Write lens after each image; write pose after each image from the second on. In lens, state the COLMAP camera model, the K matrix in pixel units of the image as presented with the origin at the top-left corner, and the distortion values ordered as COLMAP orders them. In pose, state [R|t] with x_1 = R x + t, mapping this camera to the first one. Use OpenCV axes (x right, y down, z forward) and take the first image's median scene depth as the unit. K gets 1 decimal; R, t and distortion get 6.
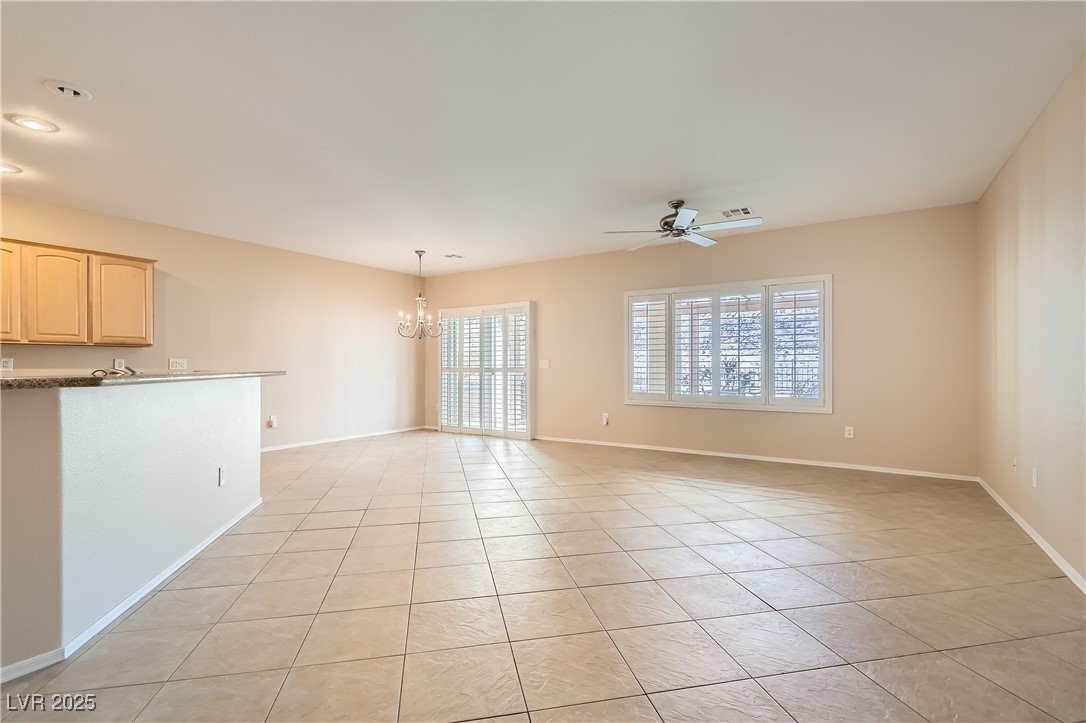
lens RADIAL K [[500.0, 0, 541.1], [0, 500.0, 360.3], [0, 0, 1]] dist [0.001897, -0.001931]
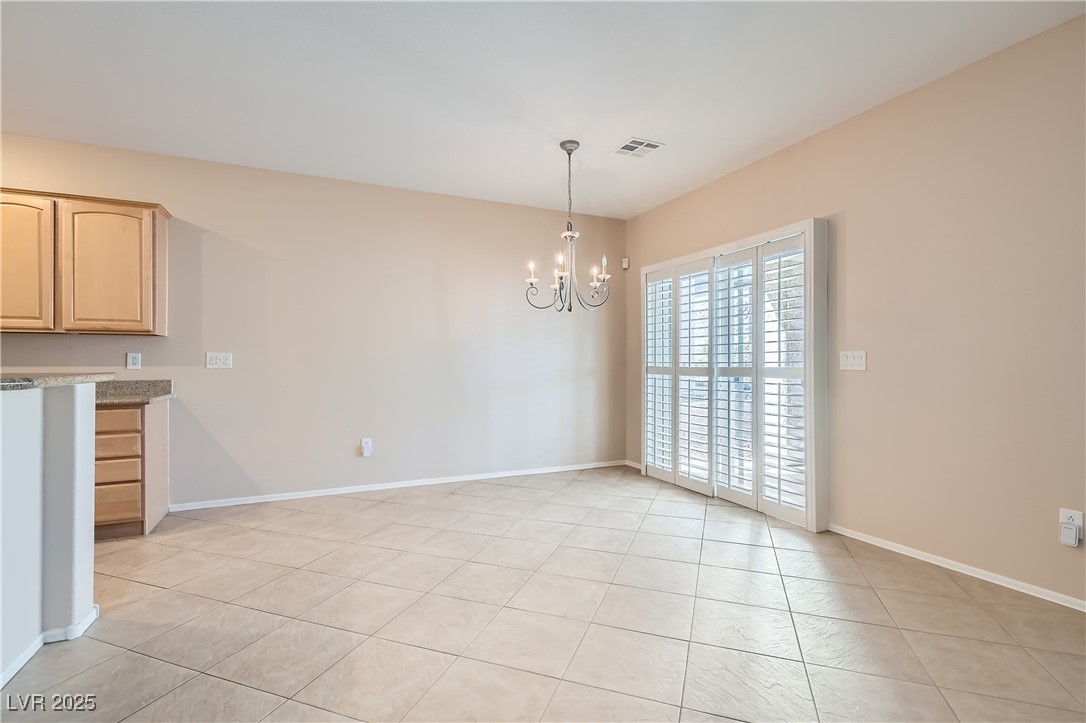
lens RADIAL K [[500.0, 0, 538.2], [0, 500.0, 359.0], [0, 0, 1]] dist [0.001897, -0.001931]
pose [[0.844972, -0.001509, -0.534808, 0.008880], [0.004040, 0.999985, 0.003561, 0.004279], [0.534795, -0.005169, 0.844966, 0.555888]]
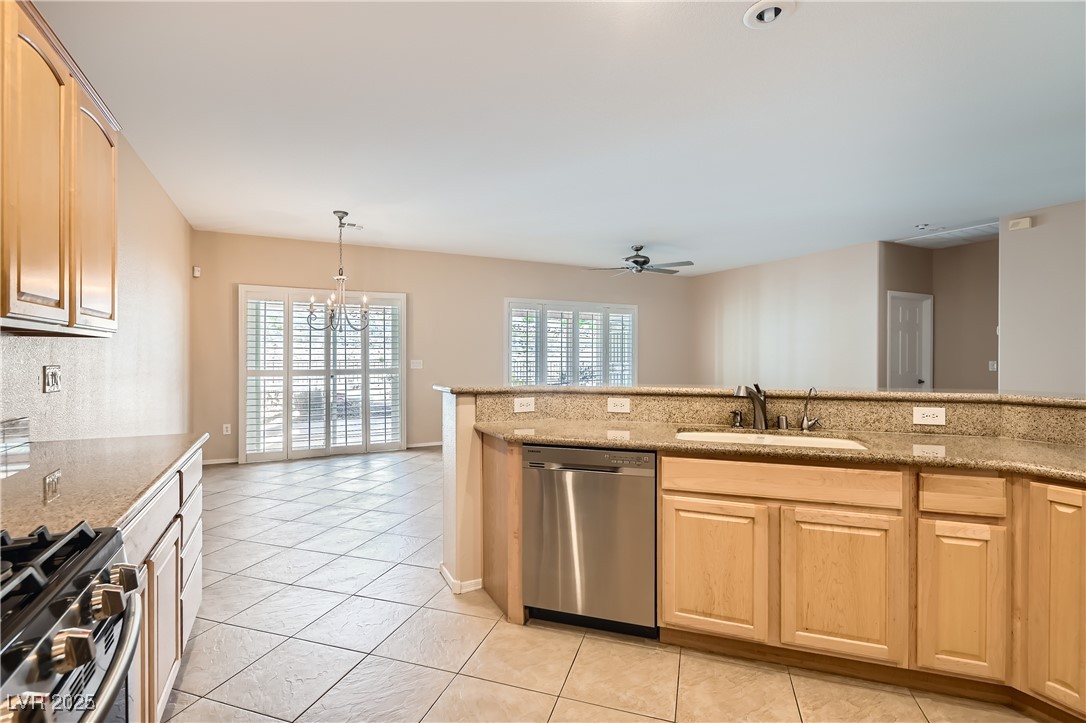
lens RADIAL K [[500.0, 0, 548.8], [0, 500.0, 356.4], [0, 0, 1]] dist [0.001897, -0.001931]
pose [[0.489534, 0.003346, 0.871978, -0.747526], [-0.009976, 0.999949, 0.001764, -0.012054], [-0.871927, -0.009562, 0.489543, 0.384484]]
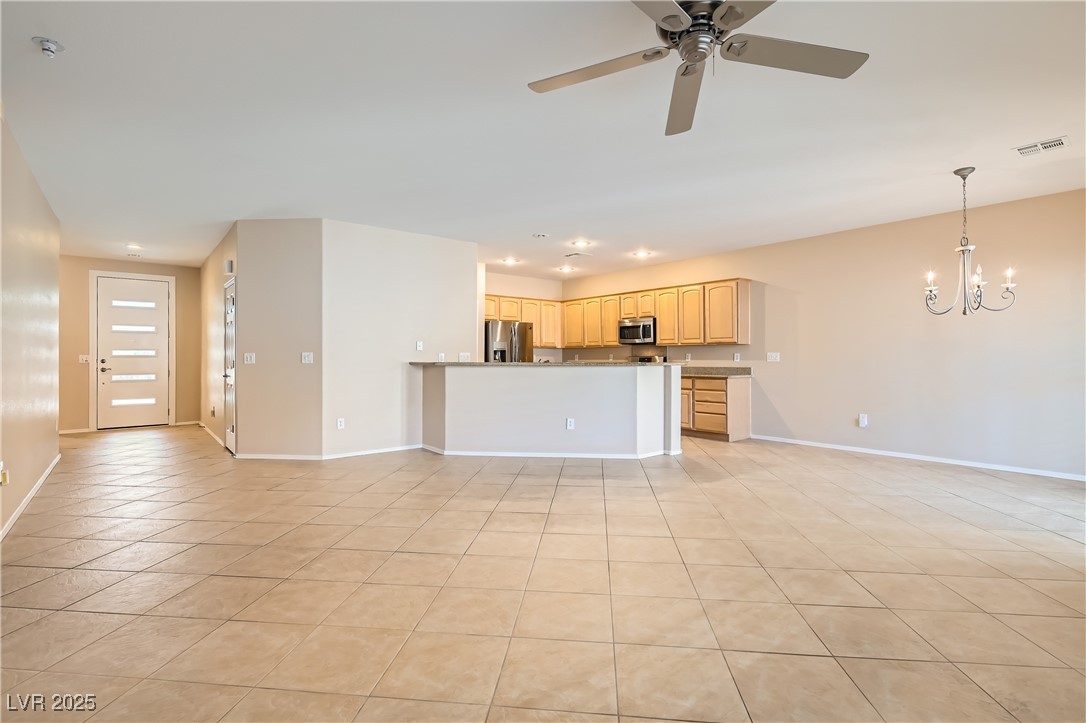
lens RADIAL K [[500.0, 0, 544.0], [0, 500.0, 354.3], [0, 0, 1]] dist [0.001897, -0.001931]
pose [[-0.316194, -0.001258, -0.948694, 0.496315], [0.011143, 0.999925, -0.005040, 0.000844], [0.948629, -0.012165, -0.316156, 0.729454]]
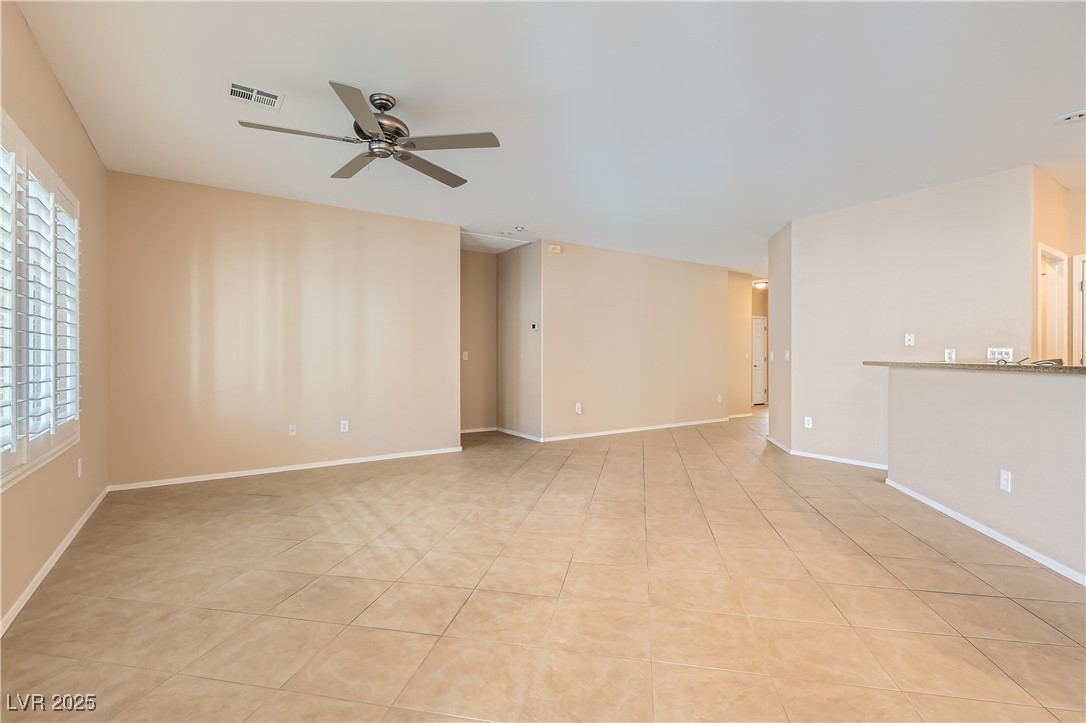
lens RADIAL K [[500.0, 0, 536.6], [0, 500.0, 355.9], [0, 0, 1]] dist [0.001897, -0.001931]
pose [[-0.918736, 0.001761, 0.394867, -0.116057], [-0.002468, 0.999945, -0.010202, 0.009399], [-0.394864, -0.010347, -0.918681, 1.074731]]
